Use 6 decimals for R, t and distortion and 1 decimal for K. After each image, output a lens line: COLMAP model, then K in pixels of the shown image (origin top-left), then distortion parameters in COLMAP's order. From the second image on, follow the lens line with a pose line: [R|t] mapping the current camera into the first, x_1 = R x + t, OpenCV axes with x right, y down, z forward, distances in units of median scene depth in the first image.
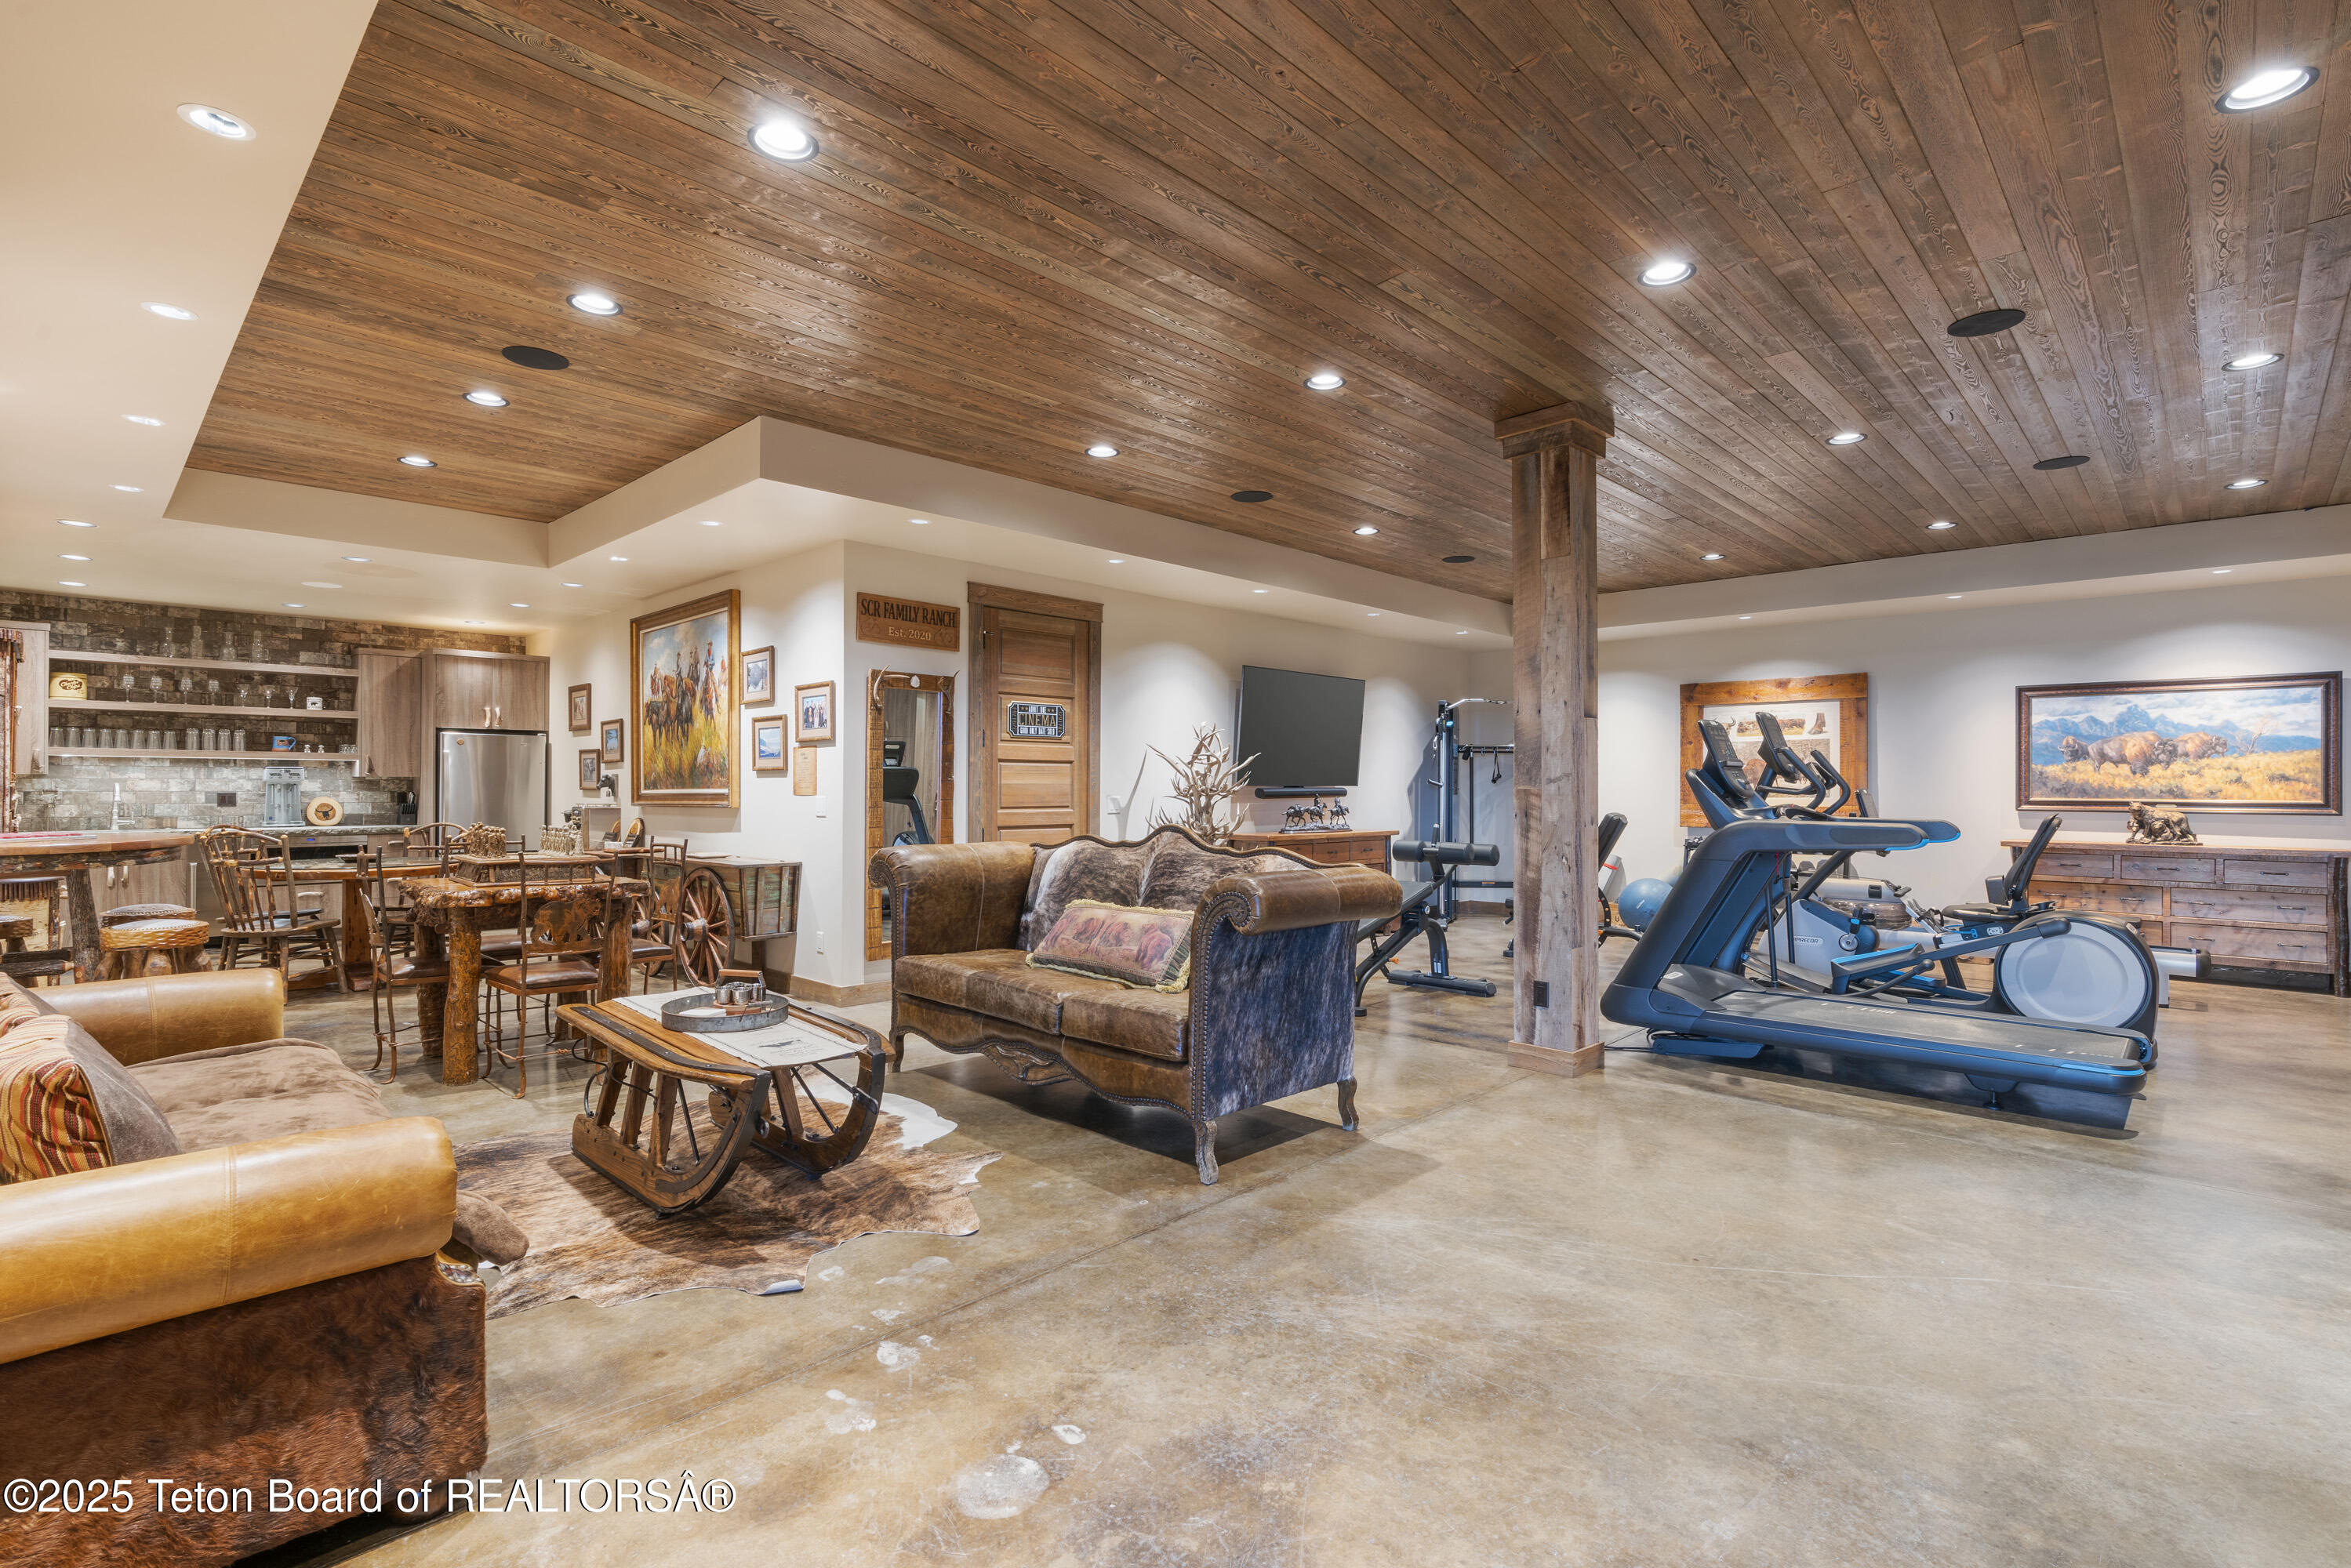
lens RADIAL K [[1099.1, 0, 1183.4], [0, 1099.1, 780.8], [0, 0, 1]] dist [0.002159, 0.000276]
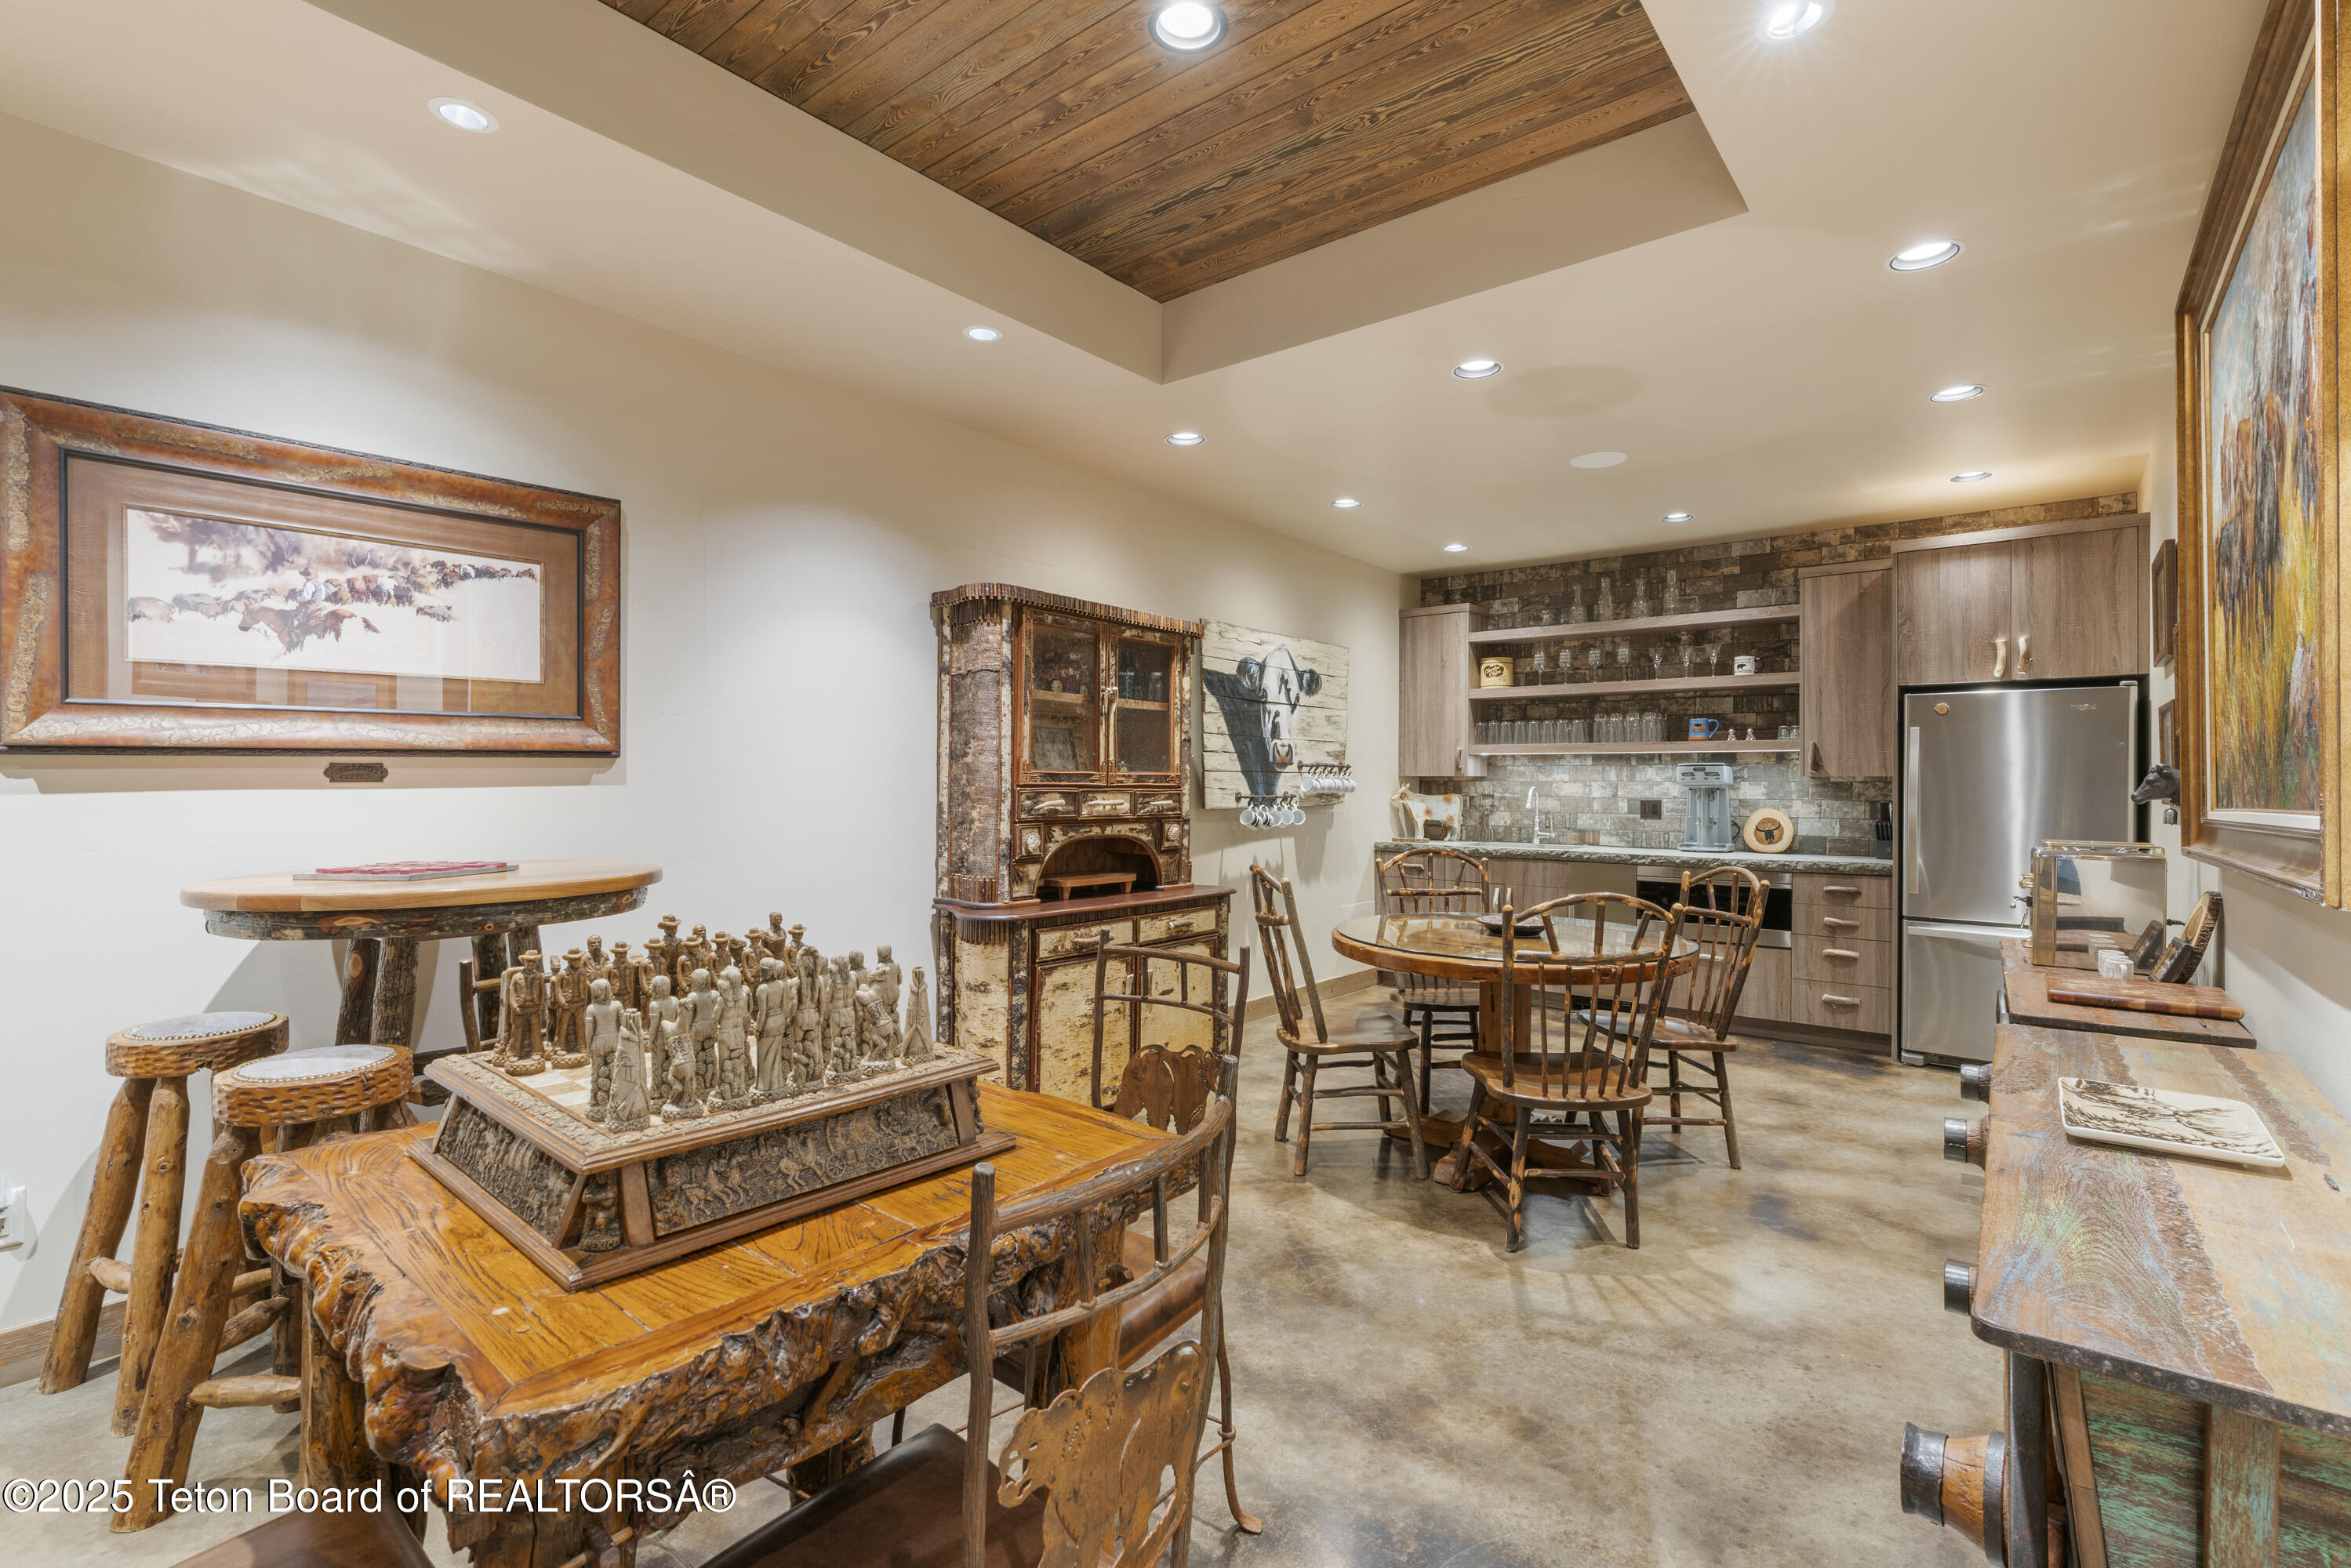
lens RADIAL K [[1062.2, 0, 1182.4], [0, 1062.2, 779.9], [0, 0, 1]] dist [-0.004197, 0.000972]
pose [[0.088530, -0.005791, -0.996057, -0.189906], [-0.001435, 0.999981, -0.005941, 0.002078], [0.996072, 0.001956, 0.088520, 0.614011]]
